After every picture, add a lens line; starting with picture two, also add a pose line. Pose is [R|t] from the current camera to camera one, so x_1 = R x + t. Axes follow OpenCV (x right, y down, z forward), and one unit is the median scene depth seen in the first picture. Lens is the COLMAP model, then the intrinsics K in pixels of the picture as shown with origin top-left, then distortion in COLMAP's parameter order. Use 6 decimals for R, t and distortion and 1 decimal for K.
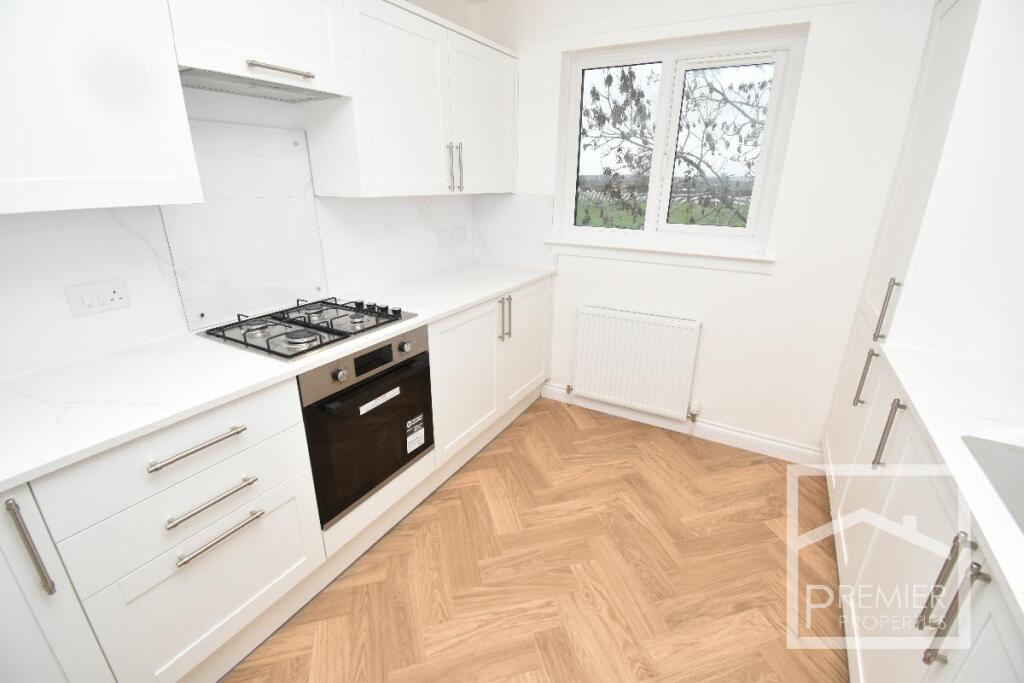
lens RADIAL K [[450.6, 0, 516.3], [0, 450.6, 342.3], [0, 0, 1]] dist [0.000264, -0.019589]
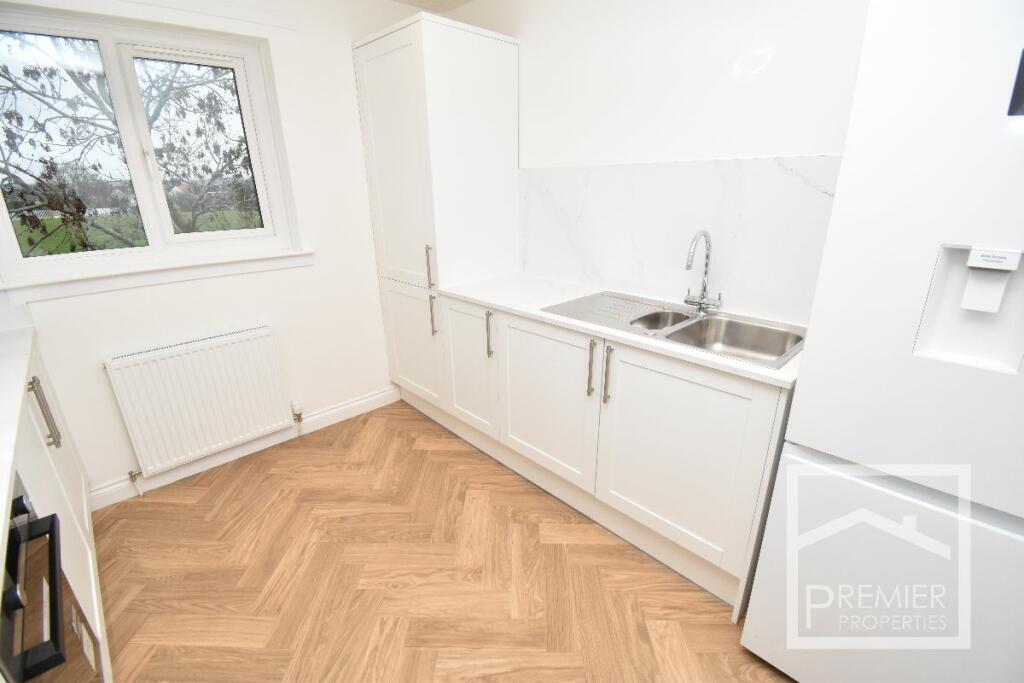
lens RADIAL K [[450.6, 0, 516.3], [0, 450.6, 342.3], [0, 0, 1]] dist [0.000264, -0.019589]
pose [[0.266612, -0.331685, 0.904933, -0.400273], [0.333831, 0.912578, 0.236133, -0.074540], [-0.904143, 0.239139, 0.354031, 0.198729]]
